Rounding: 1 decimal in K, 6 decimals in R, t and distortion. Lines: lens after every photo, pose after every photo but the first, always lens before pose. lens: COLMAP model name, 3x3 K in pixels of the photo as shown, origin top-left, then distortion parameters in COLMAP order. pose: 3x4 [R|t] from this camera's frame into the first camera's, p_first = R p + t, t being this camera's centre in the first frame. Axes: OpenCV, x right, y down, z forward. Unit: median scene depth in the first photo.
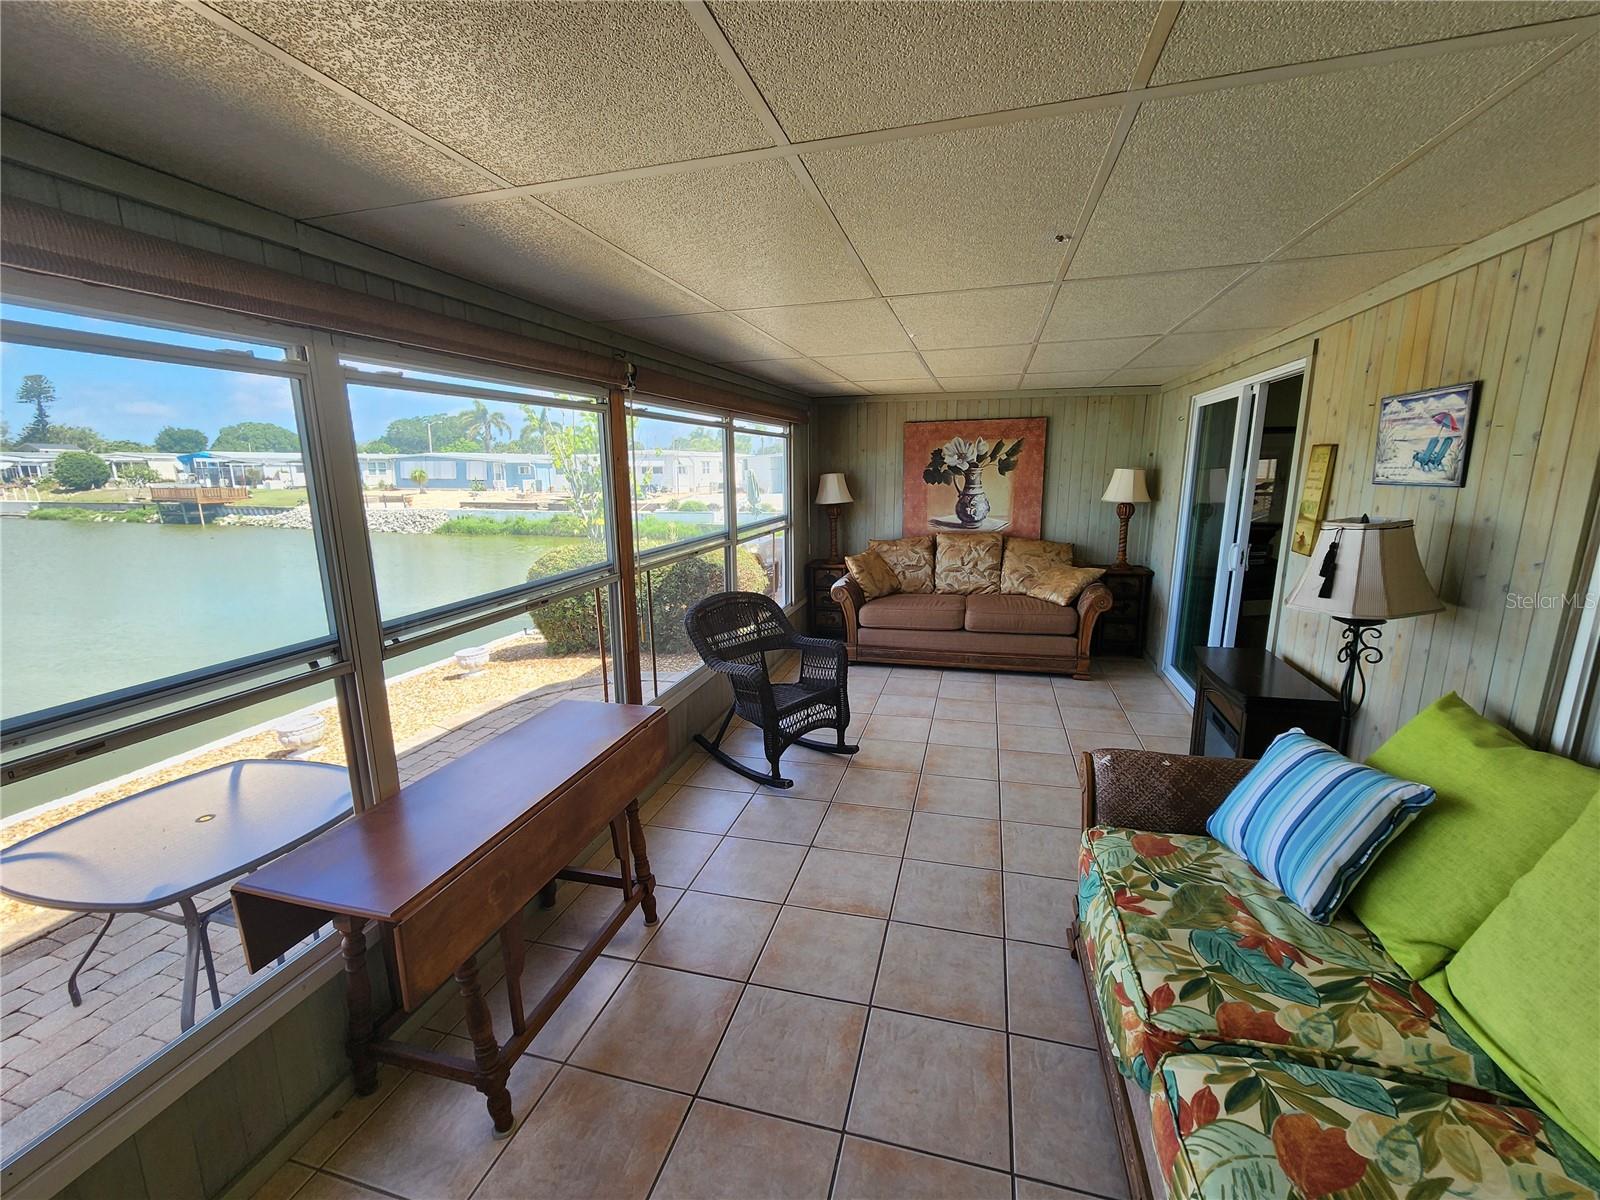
lens RADIAL K [[659.6, 0, 802.1], [0, 659.6, 599.0], [0, 0, 1]] dist [-0.002058, 0.001303]
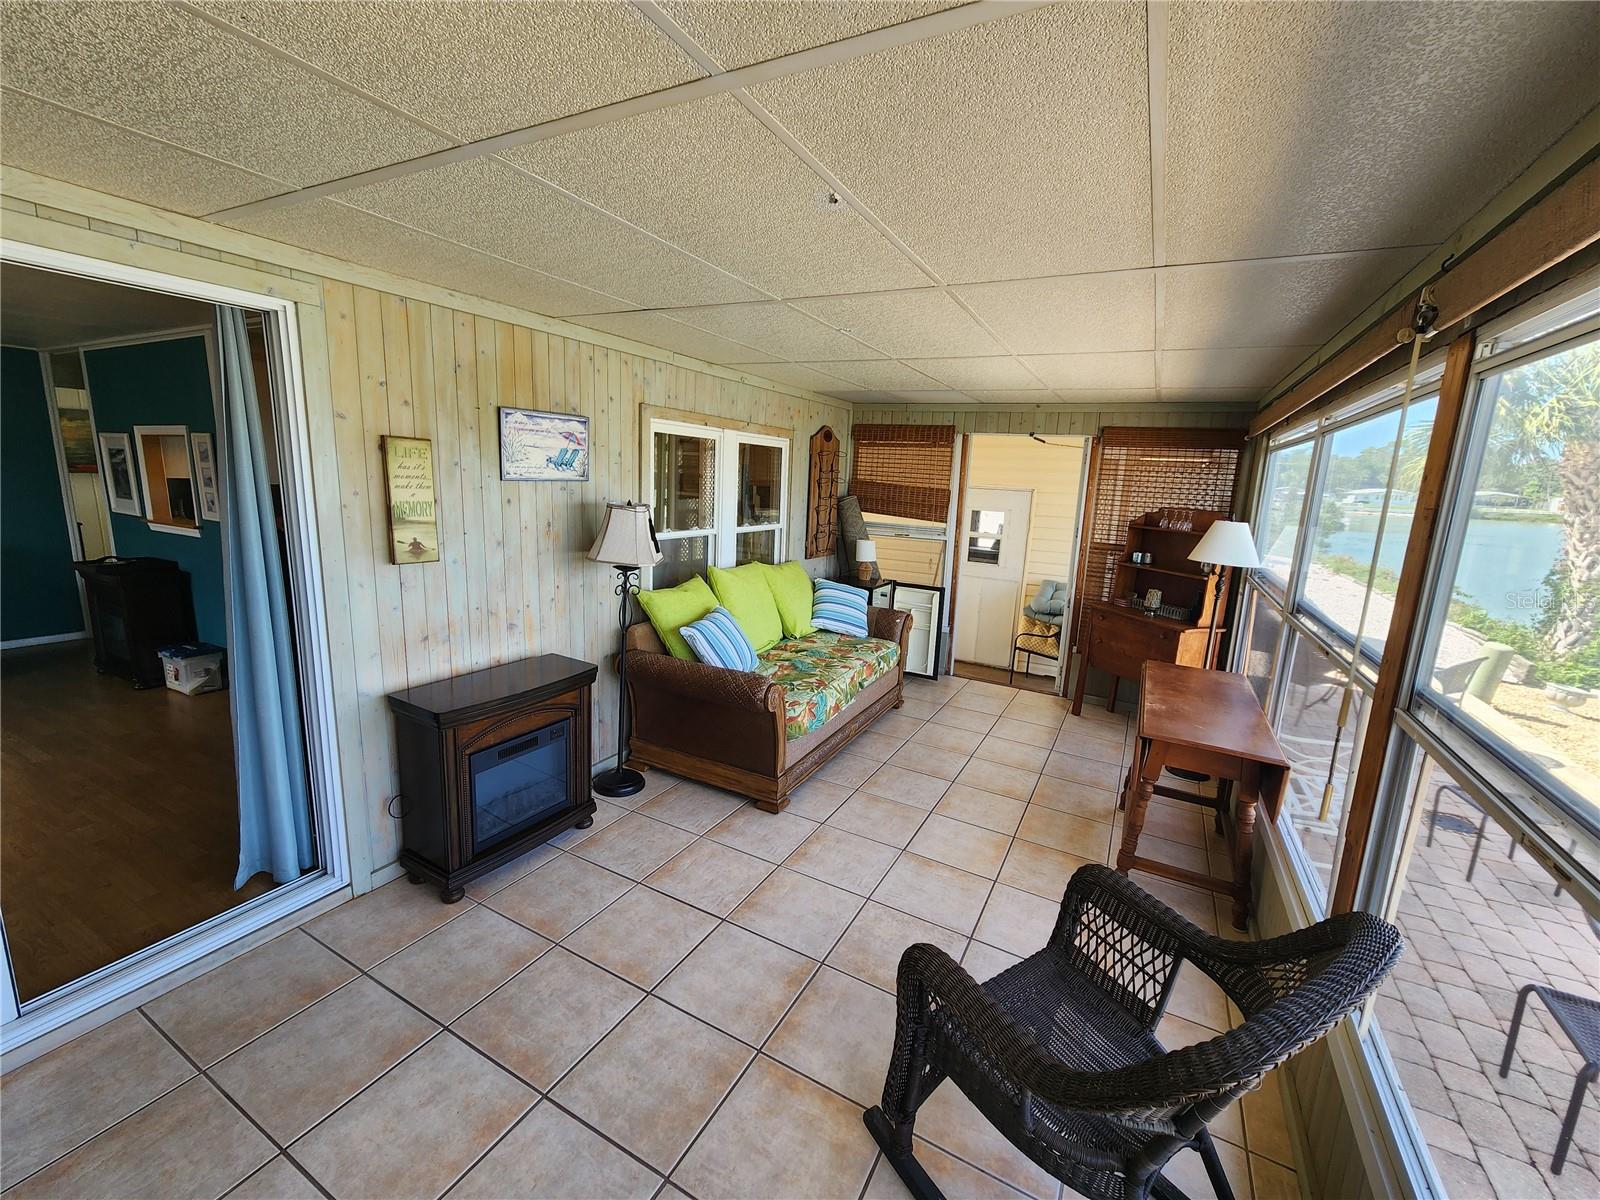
lens RADIAL K [[659.6, 0, 805.6], [0, 659.6, 597.8], [0, 0, 1]] dist [-0.002058, 0.001303]
pose [[-0.975233, -0.070540, 0.209631, 0.101245], [0.011795, 0.929846, 0.367761, -0.473729], [-0.220866, 0.361125, -0.905984, 2.358951]]
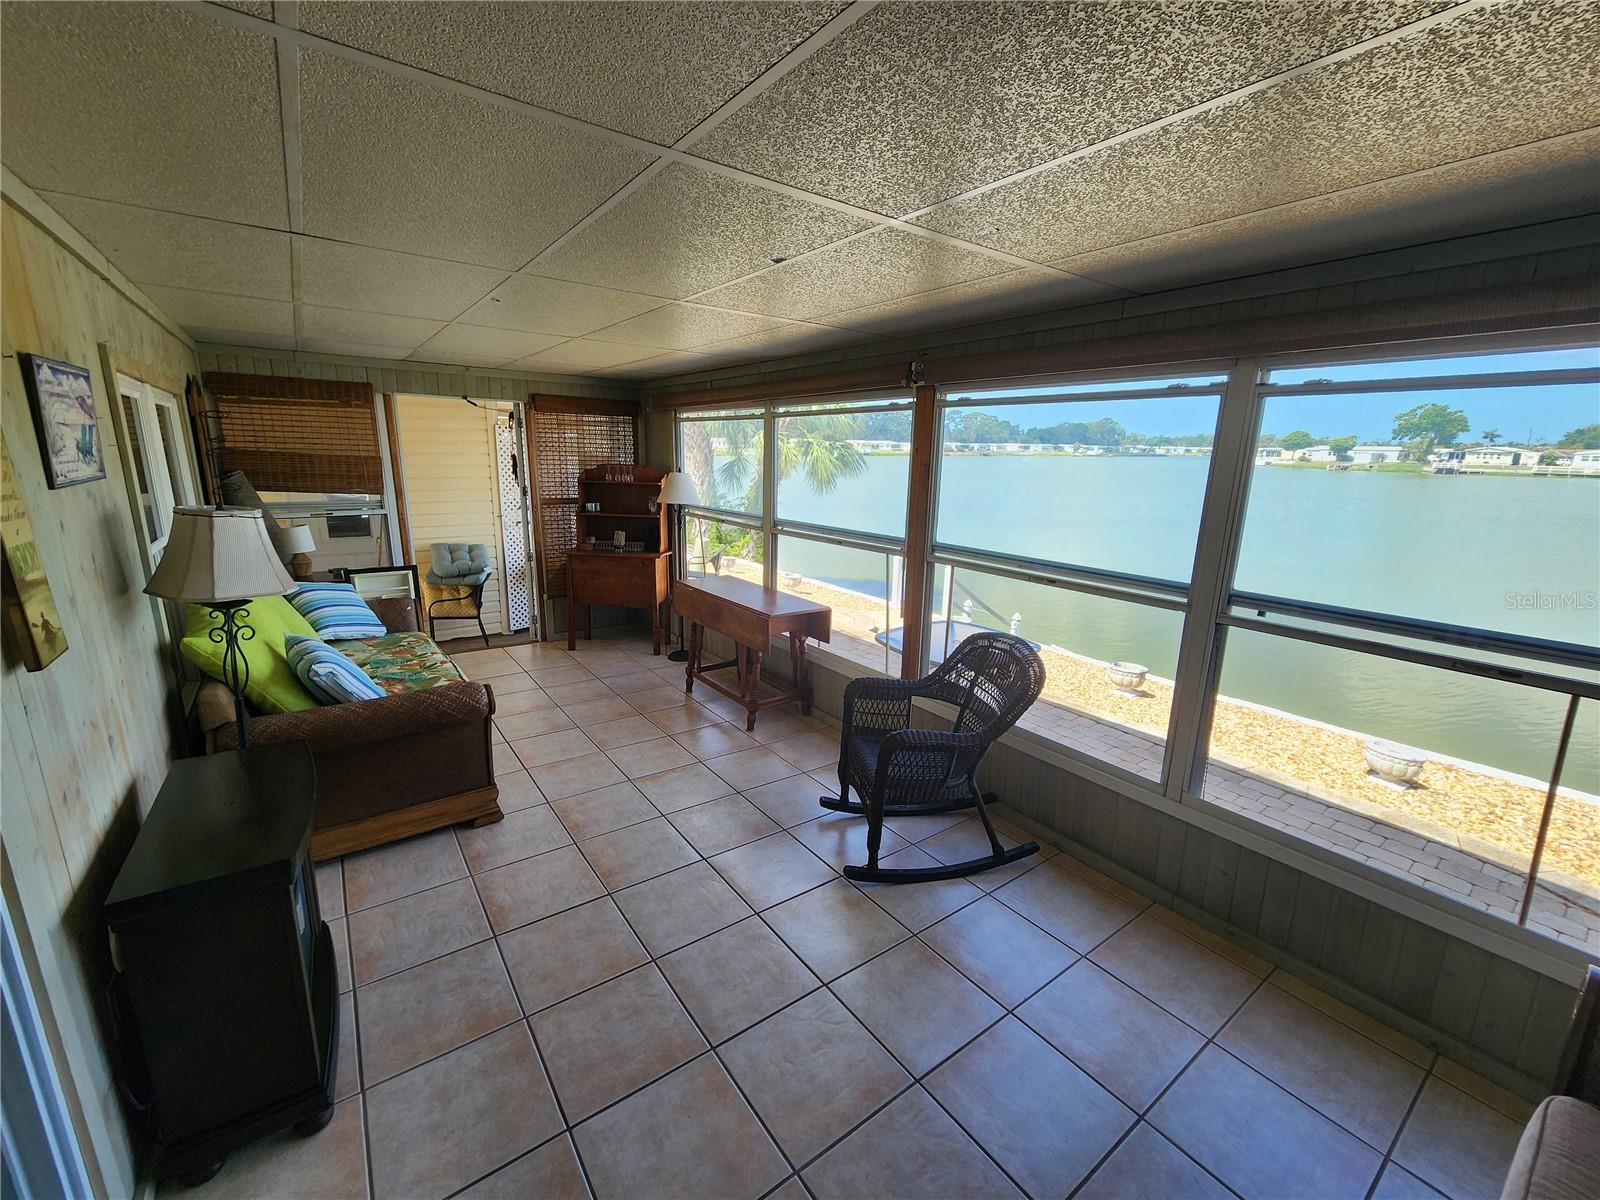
lens RADIAL K [[659.6, 0, 800.4], [0, 659.6, 598.8], [0, 0, 1]] dist [-0.002058, 0.001303]
pose [[-0.620578, 0.173543, -0.764700, 1.085126], [-0.167356, 0.923421, 0.345378, -0.491332], [0.766078, 0.342312, -0.544011, 2.276668]]
